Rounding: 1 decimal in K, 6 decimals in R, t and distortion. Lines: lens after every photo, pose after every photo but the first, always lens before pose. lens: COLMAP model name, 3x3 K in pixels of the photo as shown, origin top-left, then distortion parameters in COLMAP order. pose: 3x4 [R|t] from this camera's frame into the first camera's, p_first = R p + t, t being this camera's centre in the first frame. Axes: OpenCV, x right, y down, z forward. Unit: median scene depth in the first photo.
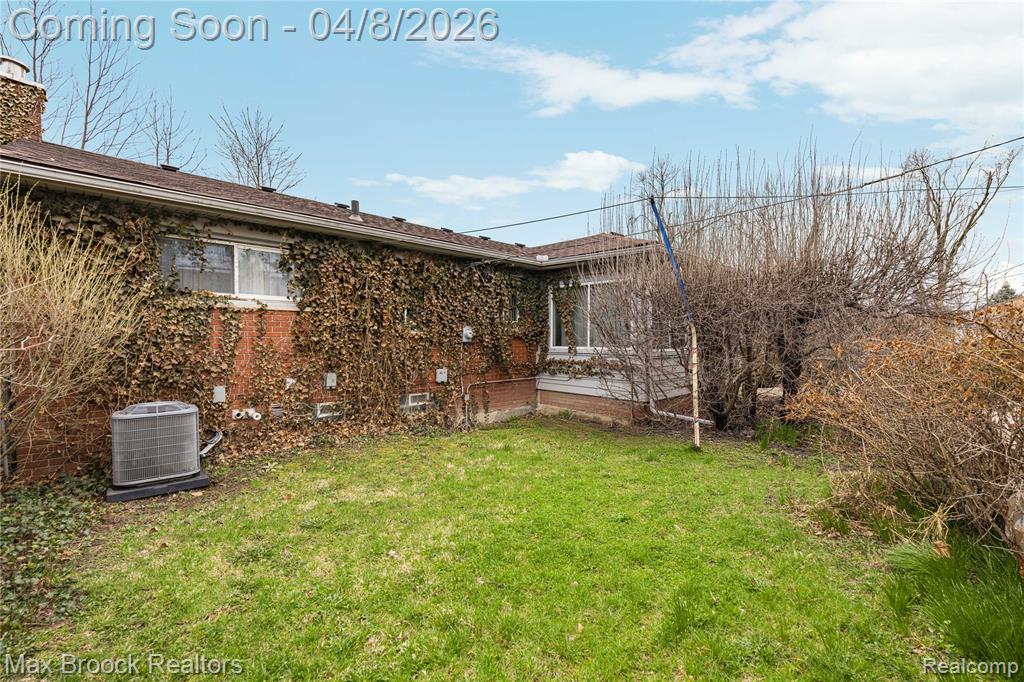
lens RADIAL K [[460.2, 0, 512.0], [0, 460.2, 341.0], [0, 0, 1]] dist [0.000100, 0.000000]
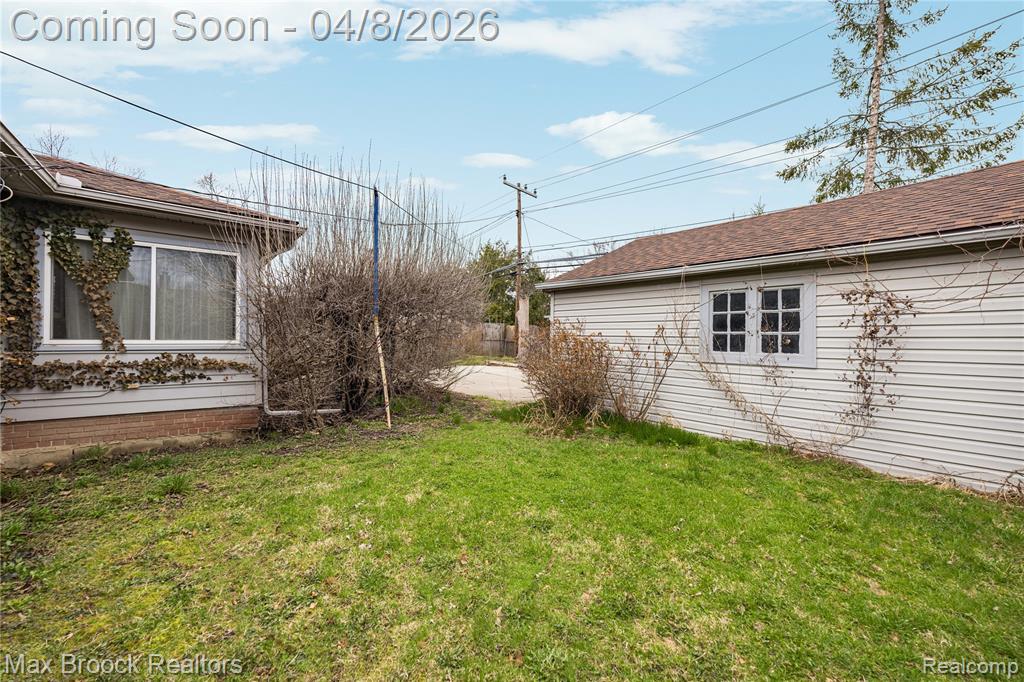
lens RADIAL K [[405.8, 0, 512.4], [0, 405.8, 329.2], [0, 0, 1]] dist [-0.000216, -0.000135]
pose [[0.080546, 0.017333, 0.996600, -0.369097], [-0.008435, 0.999825, -0.016708, 0.002568], [-0.996715, -0.007060, 0.080678, 0.417626]]
